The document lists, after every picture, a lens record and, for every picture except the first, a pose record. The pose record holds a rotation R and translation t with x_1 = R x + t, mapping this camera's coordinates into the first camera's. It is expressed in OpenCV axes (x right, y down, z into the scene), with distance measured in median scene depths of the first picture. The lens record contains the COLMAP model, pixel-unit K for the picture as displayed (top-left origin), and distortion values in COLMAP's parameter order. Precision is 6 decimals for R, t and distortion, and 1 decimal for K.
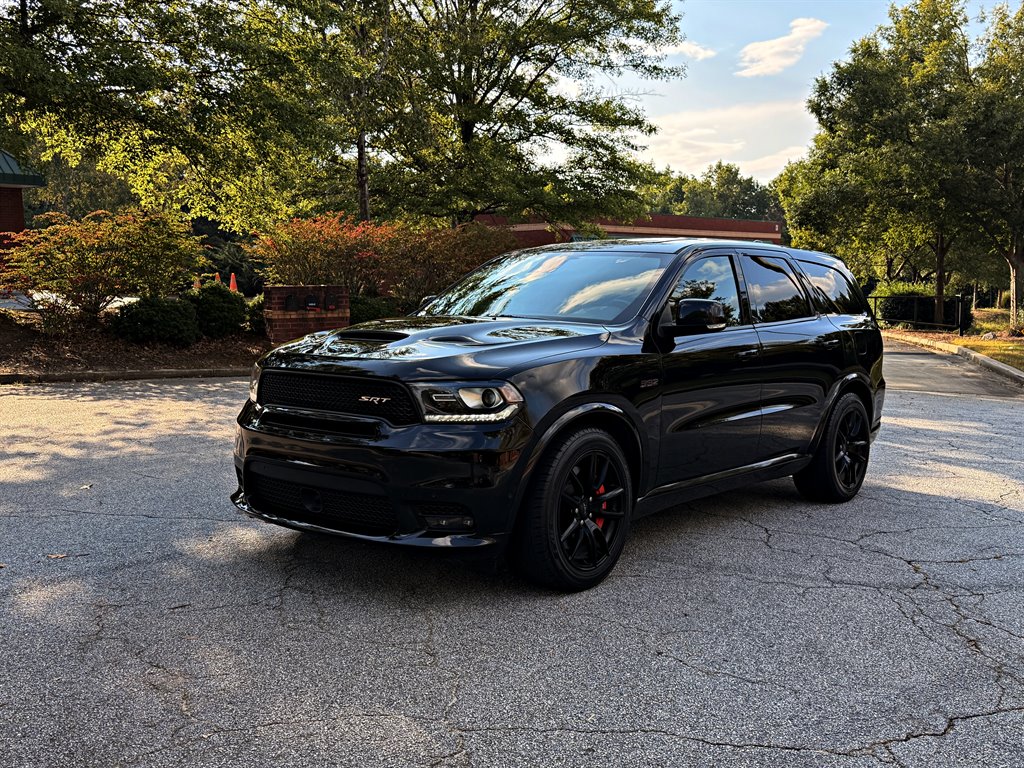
lens RADIAL K [[999.1, 0, 511.9], [0, 999.1, 403.2], [0, 0, 1]] dist [0.121225, -0.235050]
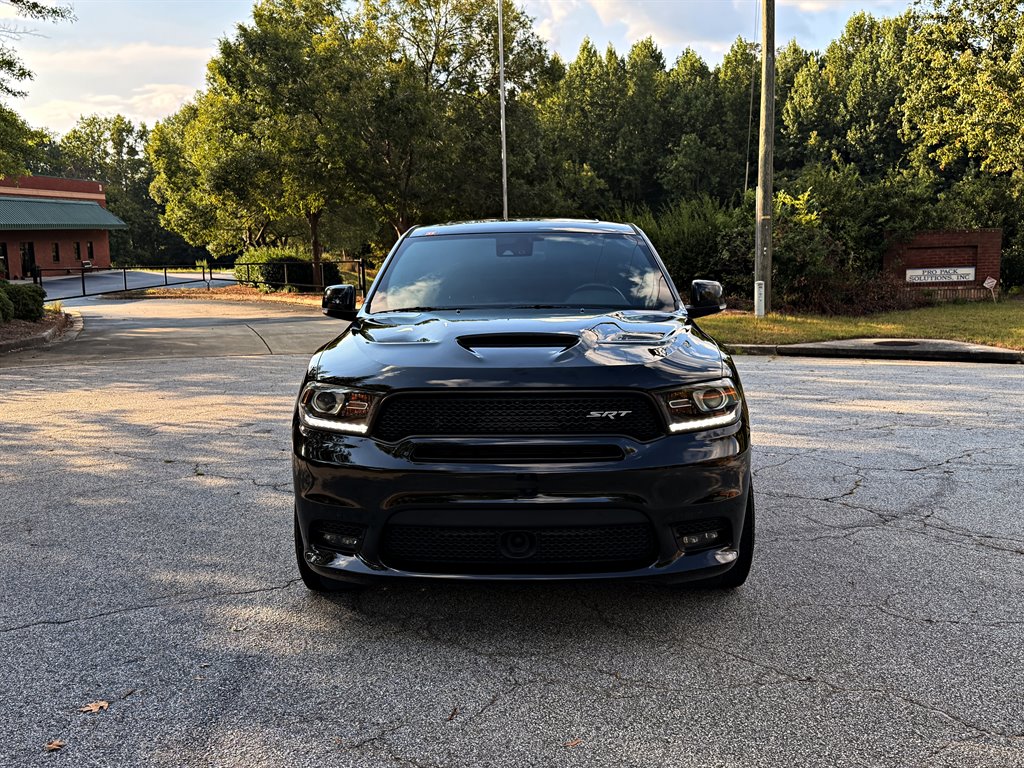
lens RADIAL K [[999.1, 0, 511.9], [0, 999.1, 403.2], [0, 0, 1]] dist [0.121225, -0.235050]
pose [[0.781701, -0.107433, 0.614330, -0.119556], [0.084830, 0.994212, 0.065926, -0.012564], [-0.617857, 0.000579, 0.786291, 0.062257]]
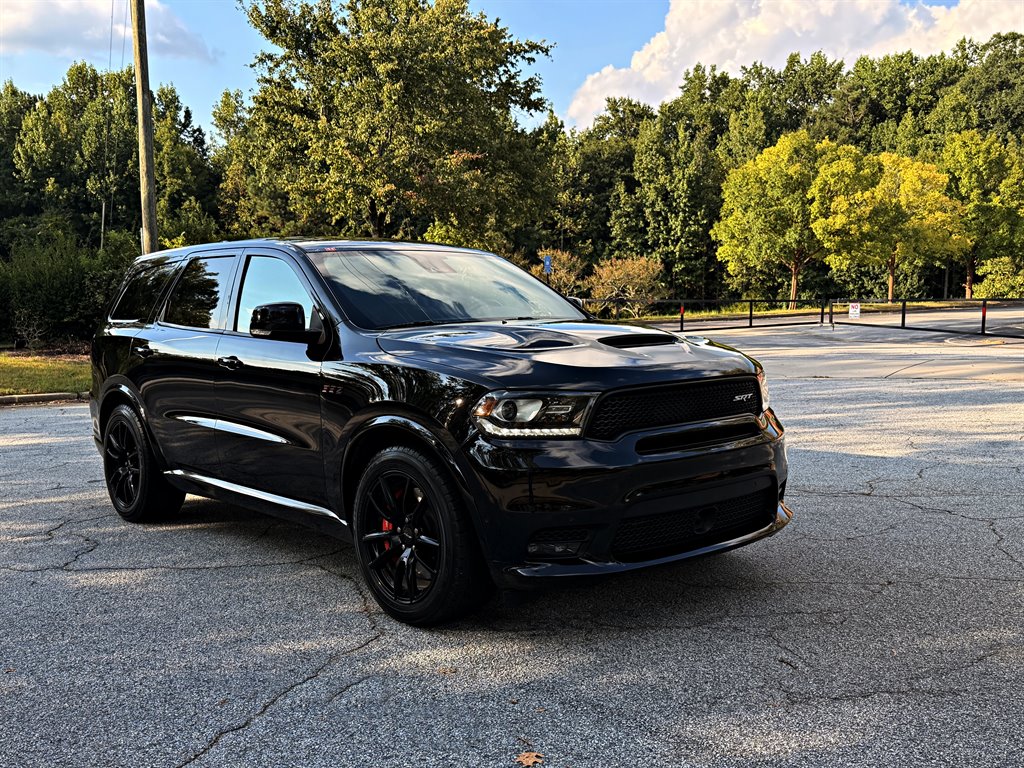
lens RADIAL K [[999.1, 0, 511.9], [0, 999.1, 403.2], [0, 0, 1]] dist [0.121225, -0.235050]
pose [[0.167710, -0.116033, 0.978984, -0.190746], [0.125749, 0.987455, 0.095495, -0.020208], [-0.977783, 0.107091, 0.180197, 0.171955]]
